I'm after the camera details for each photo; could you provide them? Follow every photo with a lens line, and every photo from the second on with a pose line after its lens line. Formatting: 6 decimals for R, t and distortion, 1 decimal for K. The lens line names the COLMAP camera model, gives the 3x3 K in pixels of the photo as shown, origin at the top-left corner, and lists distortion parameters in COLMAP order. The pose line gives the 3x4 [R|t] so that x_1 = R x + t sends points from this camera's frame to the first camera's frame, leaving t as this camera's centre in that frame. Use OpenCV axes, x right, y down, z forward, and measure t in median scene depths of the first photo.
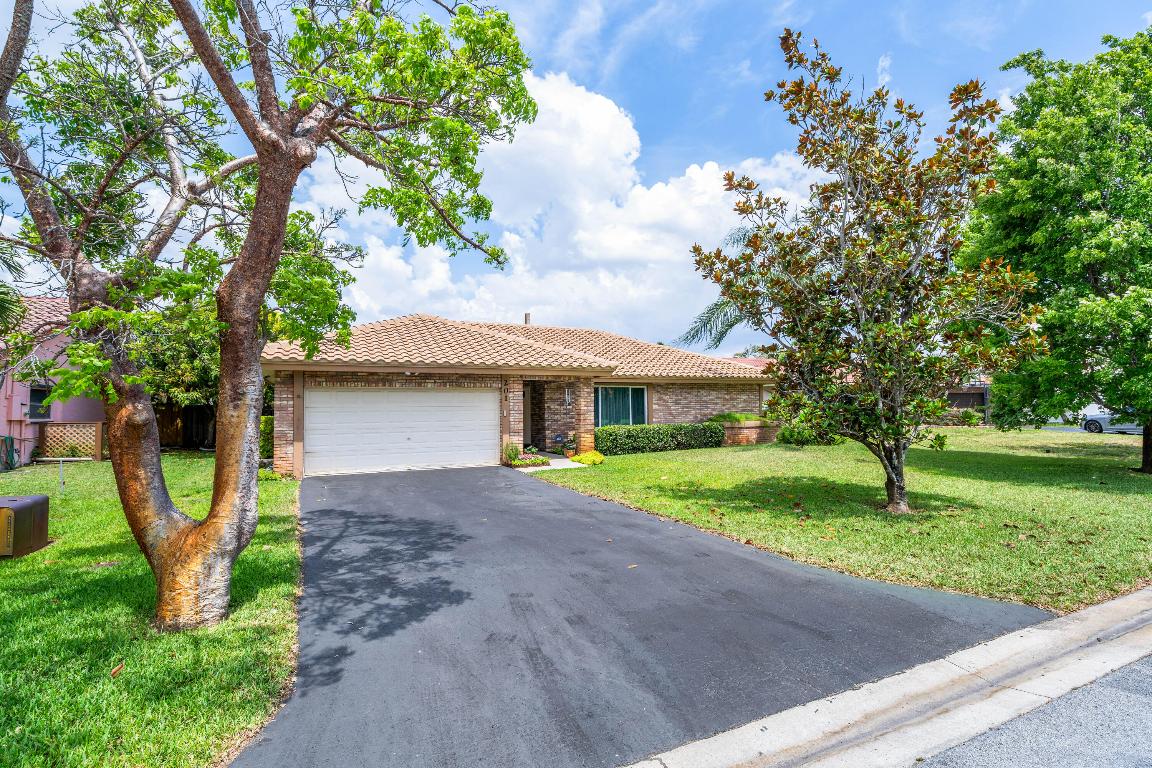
lens RADIAL K [[540.3, 0, 574.8], [0, 540.3, 372.8], [0, 0, 1]] dist [0.003920, 0.000061]
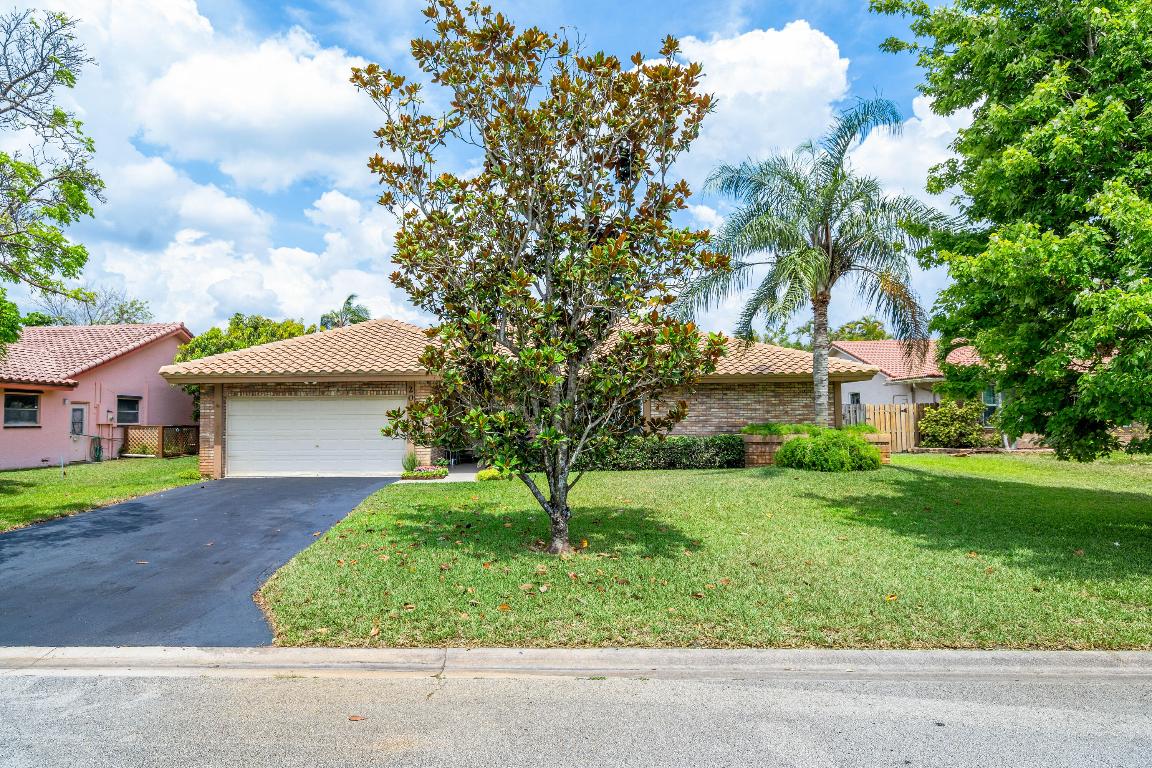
lens RADIAL K [[674.7, 0, 576.0], [0, 674.7, 384.0], [0, 0, 1]] dist [-0.000311, -0.000378]
pose [[0.895455, -0.016761, -0.444837, 0.703253], [0.028313, 0.999412, 0.019338, -0.006724], [0.444251, -0.029912, 0.895403, 0.070868]]
